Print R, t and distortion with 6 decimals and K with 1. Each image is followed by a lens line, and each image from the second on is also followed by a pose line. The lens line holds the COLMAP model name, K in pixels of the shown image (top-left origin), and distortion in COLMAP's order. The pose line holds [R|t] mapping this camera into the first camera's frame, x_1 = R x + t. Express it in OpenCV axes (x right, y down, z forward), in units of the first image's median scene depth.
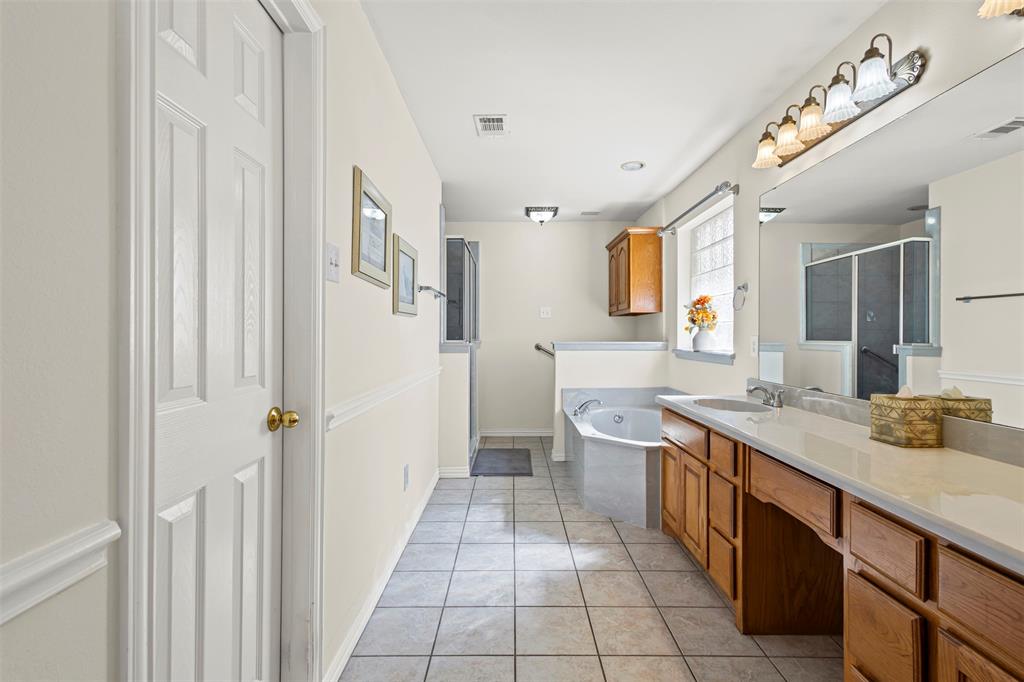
lens RADIAL K [[478.0, 0, 510.4], [0, 478.0, 330.8], [0, 0, 1]] dist [0.006424, 0.000350]
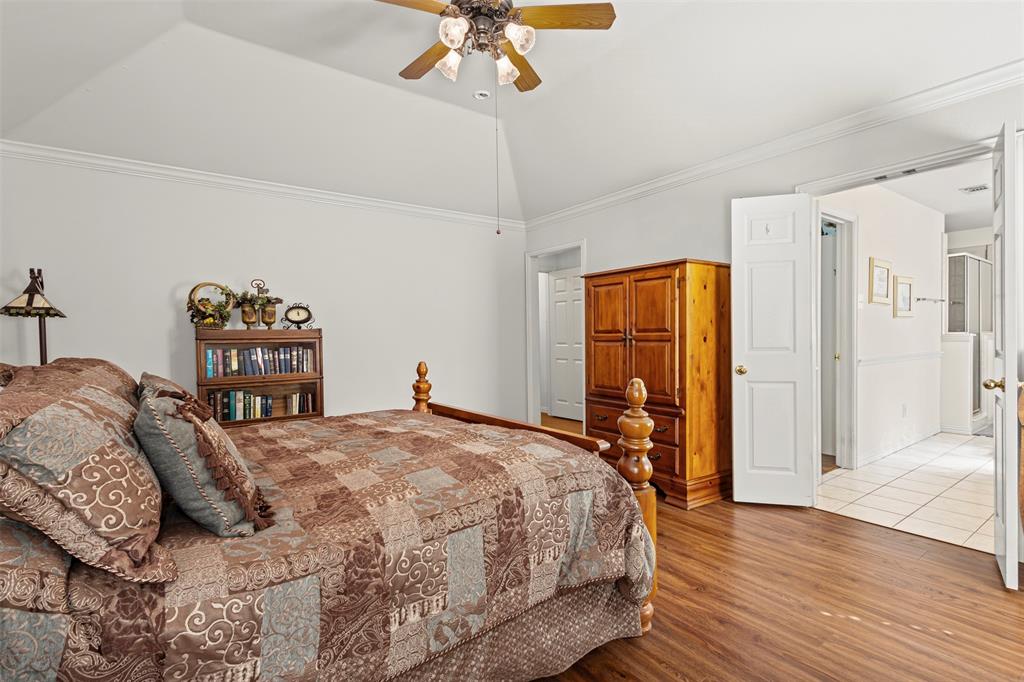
lens RADIAL K [[478.0, 0, 510.4], [0, 478.0, 330.8], [0, 0, 1]] dist [0.006424, 0.000350]
pose [[0.583942, -0.012534, -0.811699, 0.253838], [0.013530, 0.999892, -0.005707, 0.005187], [0.811683, -0.007650, 0.584049, -0.829916]]
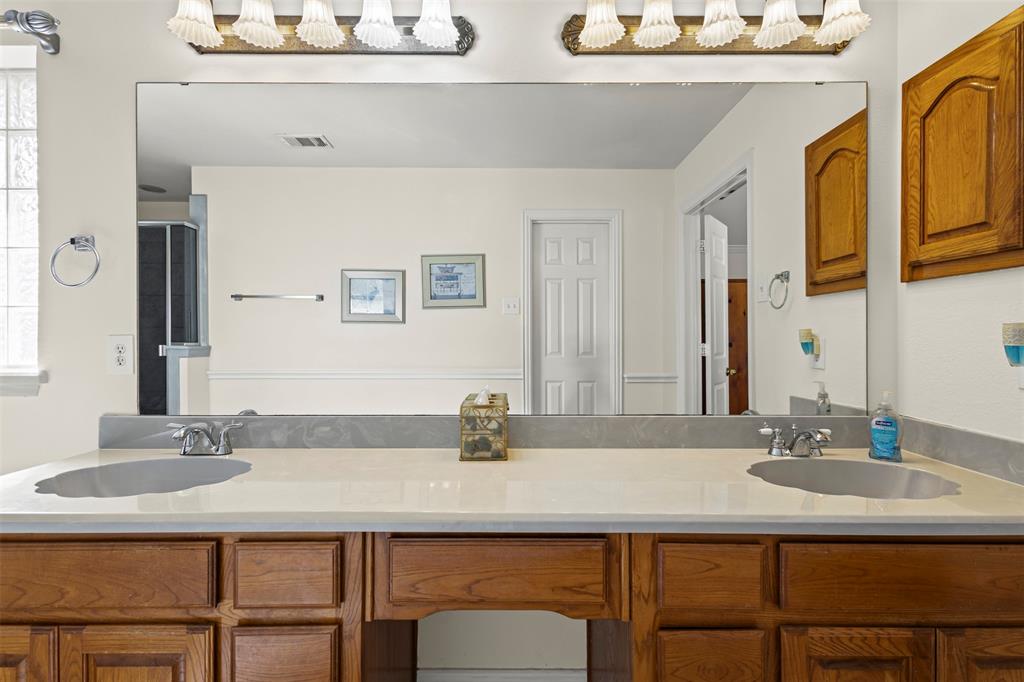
lens RADIAL K [[468.4, 0, 514.2], [0, 468.4, 336.9], [0, 0, 1]] dist [0.002700, 0.000236]
pose [[-0.008067, -0.008295, 0.999933, -0.024724], [-0.008511, 0.999930, 0.008227, 0.003971], [-0.999931, -0.008444, -0.008137, 0.513801]]
